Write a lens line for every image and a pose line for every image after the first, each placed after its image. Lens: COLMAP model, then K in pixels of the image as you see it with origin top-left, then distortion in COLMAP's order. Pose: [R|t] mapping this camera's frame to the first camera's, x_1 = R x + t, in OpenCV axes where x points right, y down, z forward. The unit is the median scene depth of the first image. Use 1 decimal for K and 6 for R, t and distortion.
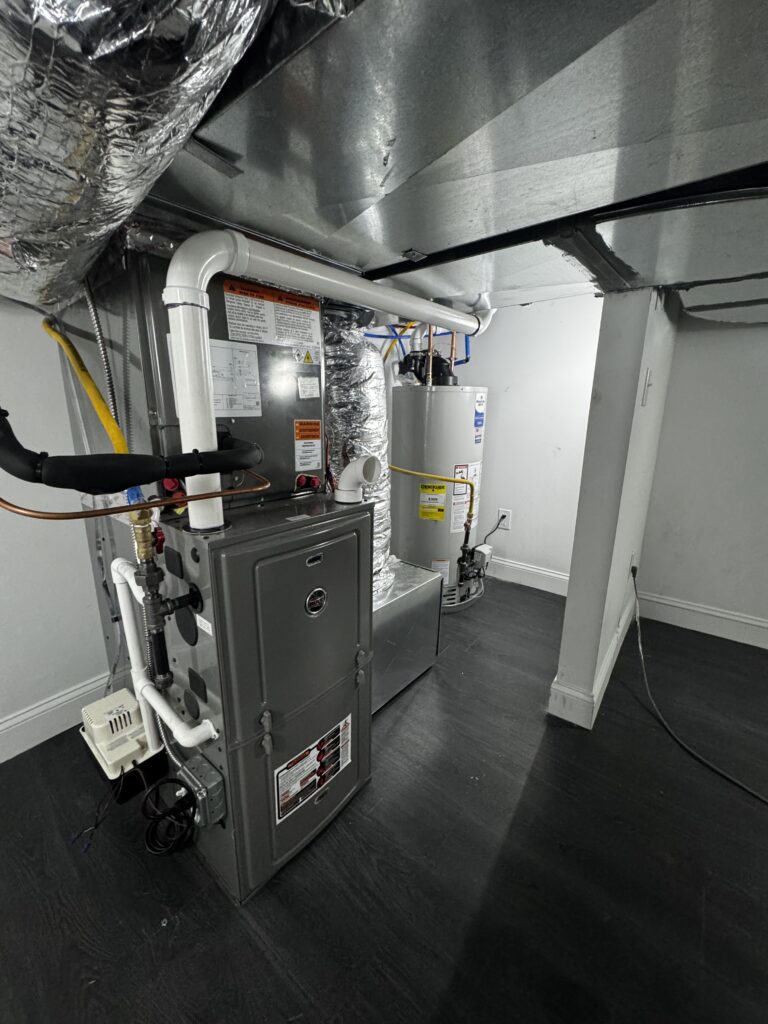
lens RADIAL K [[410.0, 0, 384.0], [0, 410.0, 512.0], [0, 0, 1]] dist [-0.003226, -0.000669]
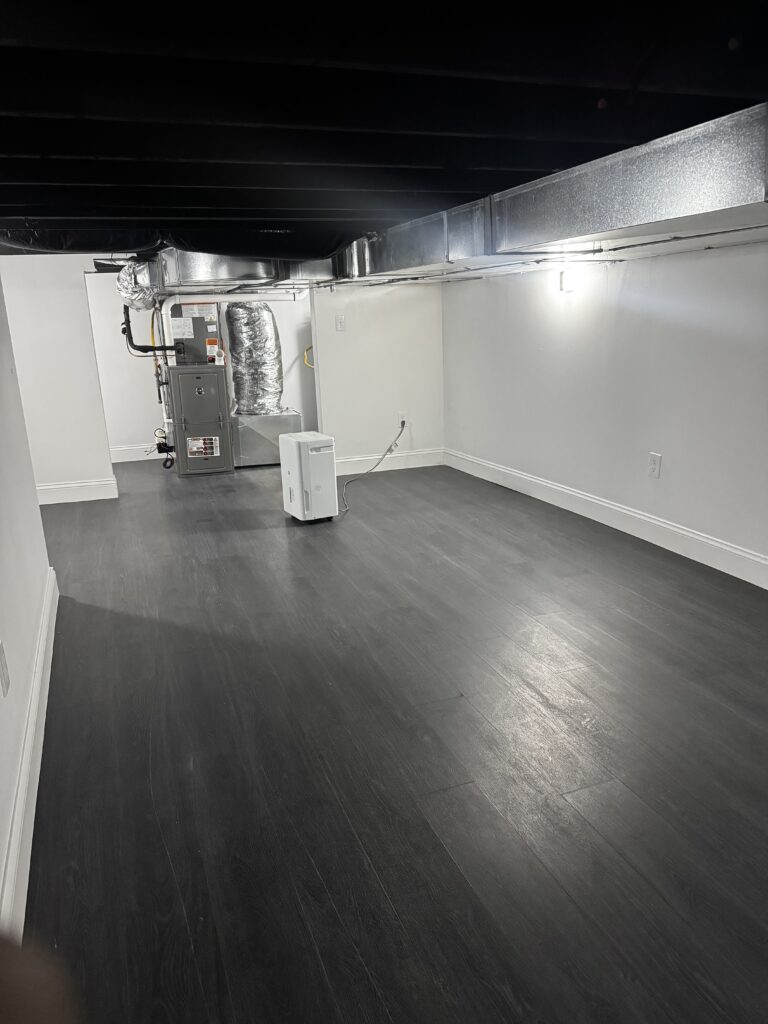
lens RADIAL K [[724.2, 0, 384.0], [0, 724.2, 512.0], [0, 0, 1]] dist [0.124397, -0.177337]
pose [[0.873067, 0.105670, -0.476012, 4.002359], [-0.096060, 0.994378, 0.044556, 0.761502], [0.478044, 0.006825, 0.878309, -3.484209]]
